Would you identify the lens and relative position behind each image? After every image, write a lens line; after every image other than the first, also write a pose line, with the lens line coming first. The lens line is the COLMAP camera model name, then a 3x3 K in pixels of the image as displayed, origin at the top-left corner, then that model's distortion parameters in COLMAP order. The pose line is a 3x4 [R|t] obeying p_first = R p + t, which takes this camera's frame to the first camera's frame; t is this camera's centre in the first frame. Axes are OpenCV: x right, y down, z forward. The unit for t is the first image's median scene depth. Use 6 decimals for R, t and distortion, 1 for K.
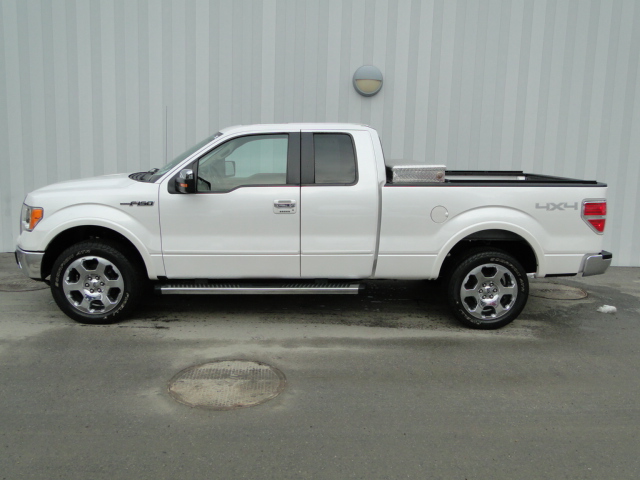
lens RADIAL K [[499.7, 0, 320.8], [0, 499.7, 237.7], [0, 0, 1]] dist [-0.007477, -0.002740]
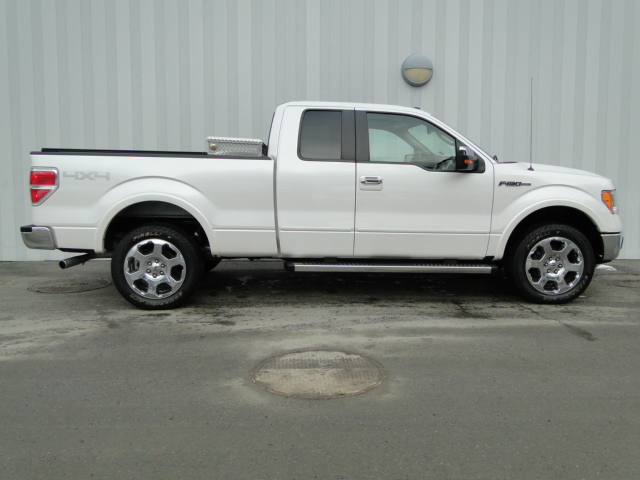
lens RADIAL K [[499.7, 0, 317.9], [0, 499.7, 239.0], [0, 0, 1]] dist [-0.007477, -0.002740]
pose [[0.999188, -0.028248, -0.028713, -0.157862], [0.026758, 0.998339, -0.051026, 0.104666], [0.030106, 0.050216, 0.998285, 0.122044]]
